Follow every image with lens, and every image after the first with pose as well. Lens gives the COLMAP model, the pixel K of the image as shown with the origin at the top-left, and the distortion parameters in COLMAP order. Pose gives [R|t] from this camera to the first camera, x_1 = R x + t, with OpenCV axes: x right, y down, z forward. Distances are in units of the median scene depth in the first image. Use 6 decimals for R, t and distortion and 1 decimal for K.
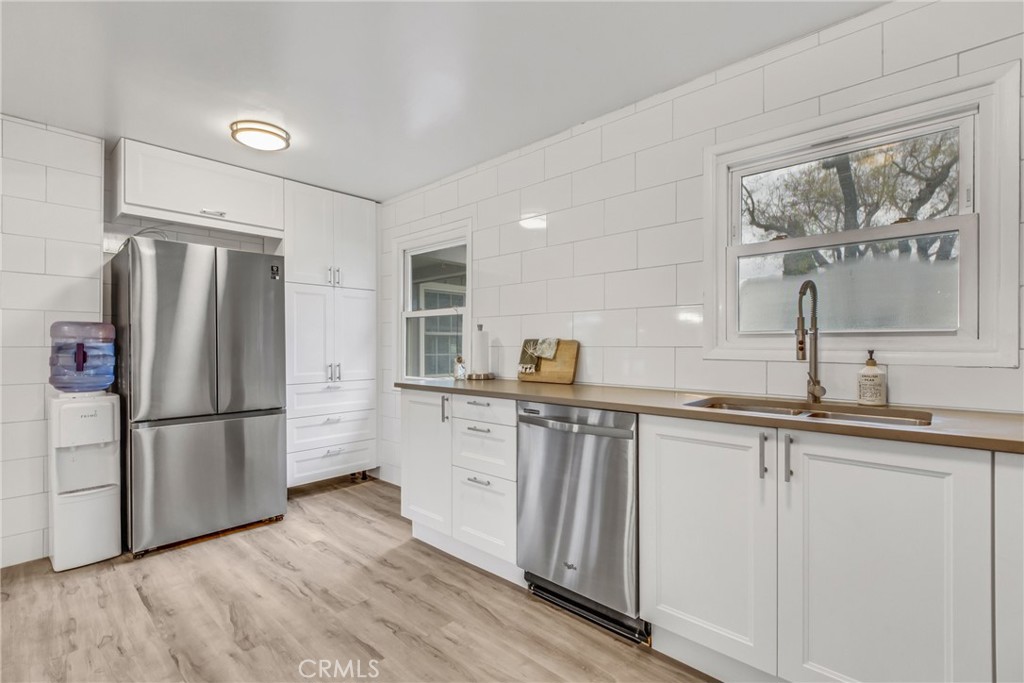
lens RADIAL K [[465.4, 0, 510.2], [0, 465.4, 347.5], [0, 0, 1]] dist [0.001042, -0.000077]
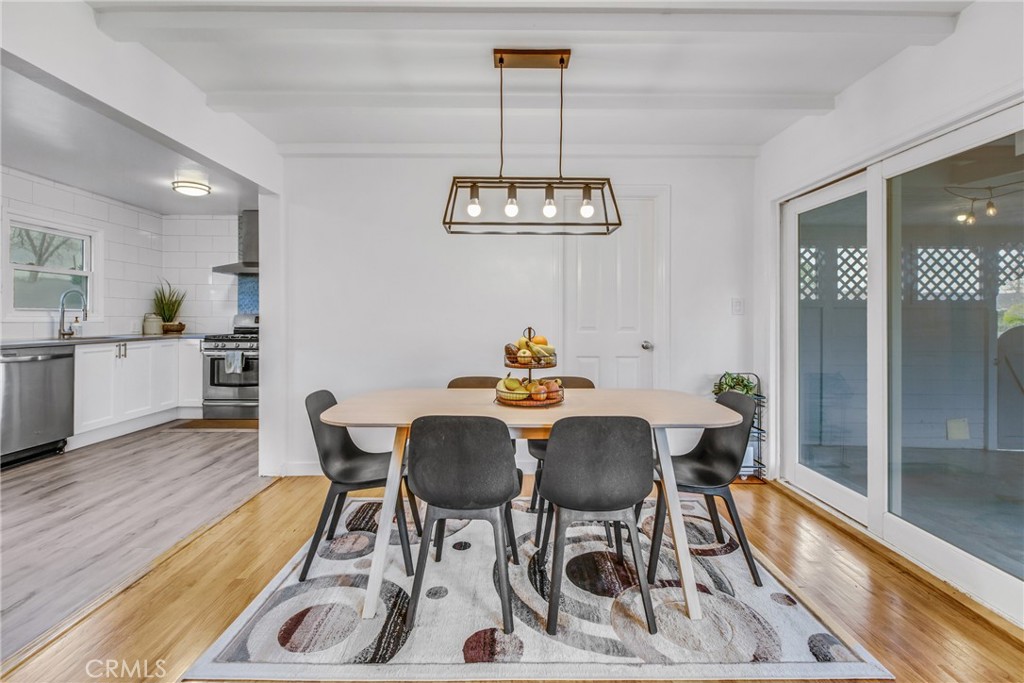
lens RADIAL K [[467.7, 0, 510.6], [0, 467.7, 316.1], [0, 0, 1]] dist [0.002816, -0.000469]
pose [[-0.688616, -0.001270, 0.725125, -2.158383], [-0.001627, 0.999999, 0.000207, -0.002661], [-0.725124, -0.001037, -0.688617, 0.782548]]
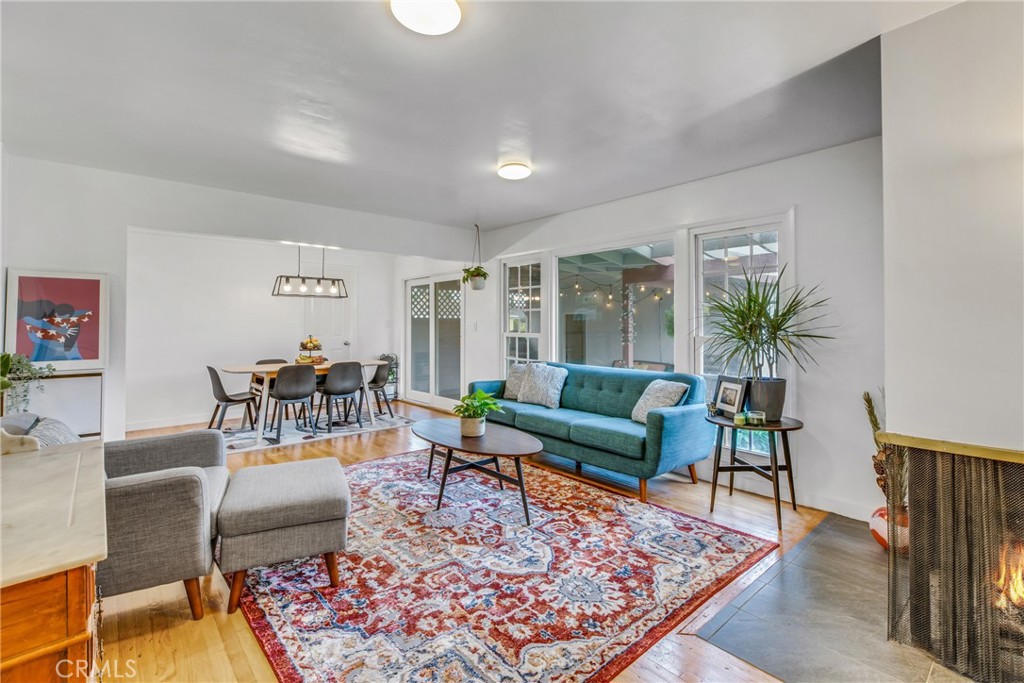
lens RADIAL K [[466.9, 0, 519.1], [0, 466.9, 316.2], [0, 0, 1]] dist [0.000470, -0.000406]
pose [[-0.995602, 0.002691, 0.093646, -2.829929], [0.001247, 0.999879, -0.015477, -0.040045], [-0.093676, -0.015292, -0.995485, 2.486876]]
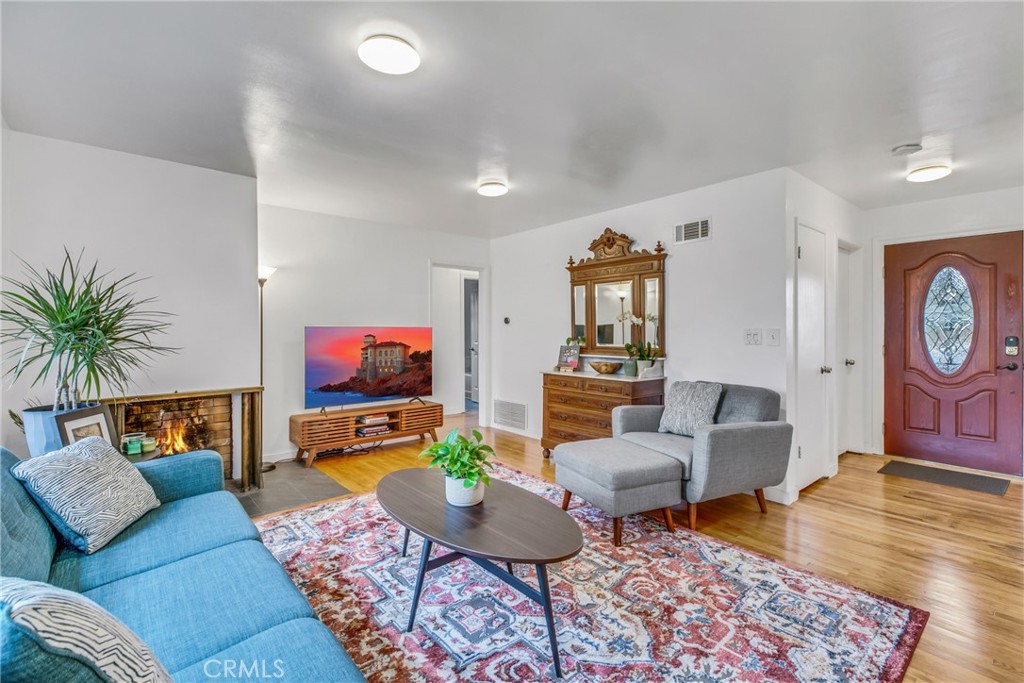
lens RADIAL K [[461.8, 0, 513.5], [0, 461.8, 329.2], [0, 0, 1]] dist [0.002731, -0.000779]
pose [[0.993153, 0.000254, -0.116823, -2.337882], [-0.000539, 0.999997, -0.002409, -0.037489], [0.116822, 0.002456, 0.993150, 0.112330]]
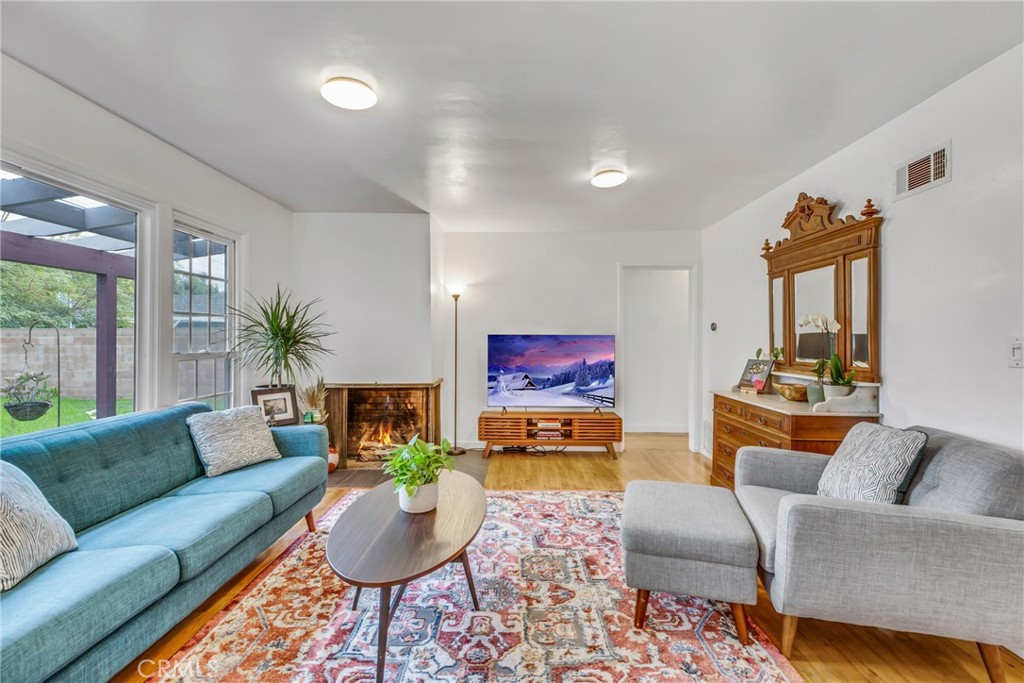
lens RADIAL K [[464.7, 0, 511.4], [0, 464.7, 337.7], [0, 0, 1]] dist [0.002548, -0.000195]
pose [[0.668892, 0.004892, -0.743344, -1.714648], [-0.004456, 0.999987, 0.002570, -0.041325], [0.743346, 0.001593, 0.668905, 0.538910]]
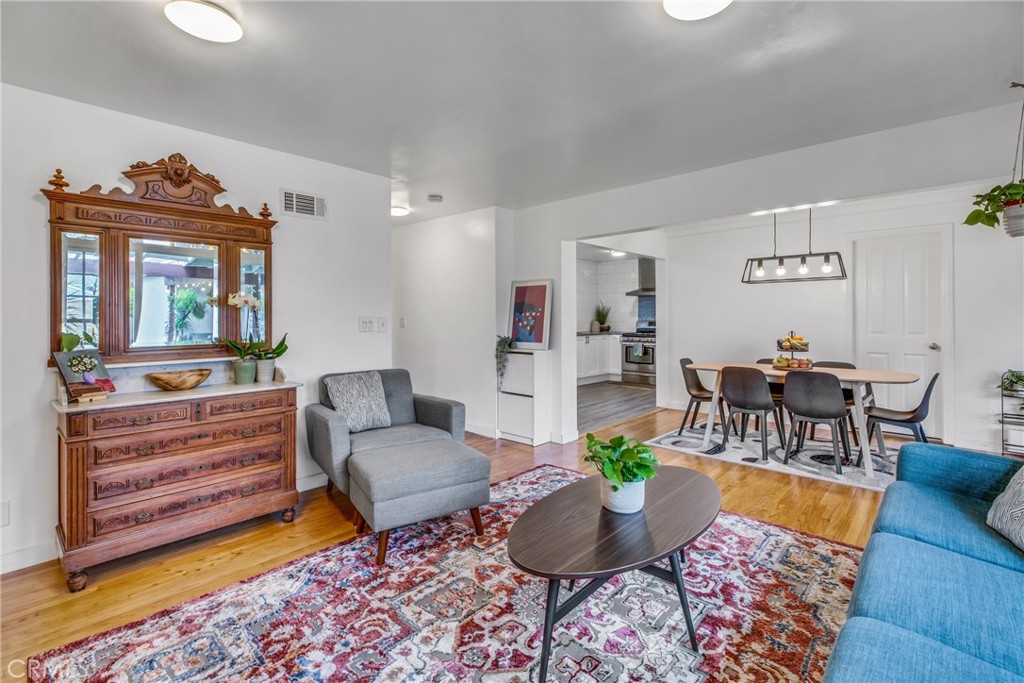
lens RADIAL K [[467.7, 0, 510.6], [0, 467.7, 316.1], [0, 0, 1]] dist [0.002816, -0.000469]
pose [[-0.002495, 0.003125, 0.999992, -3.405316], [0.003674, 0.999988, -0.003116, -0.038898], [-0.999990, 0.003666, -0.002506, 1.239823]]
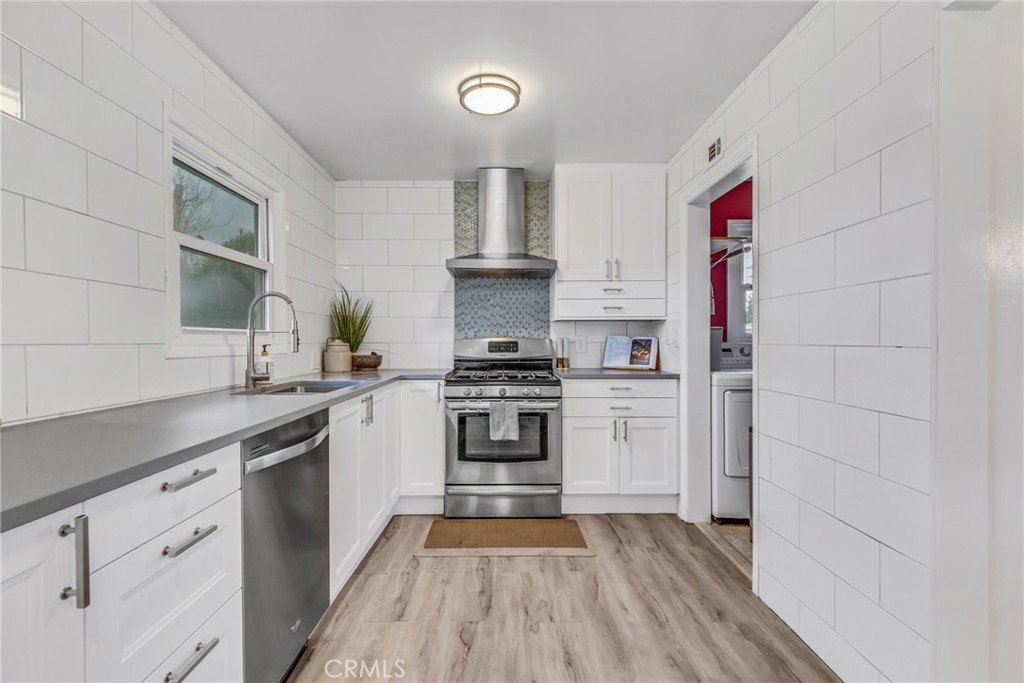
lens RADIAL K [[470.1, 0, 509.8], [0, 470.1, 345.6], [0, 0, 1]] dist [0.012263, -0.000221]
pose [[-0.691849, -0.004322, 0.722029, -0.581008], [0.006093, 0.999912, 0.011823, -0.003214], [-0.722017, 0.012579, -0.691761, 1.086075]]
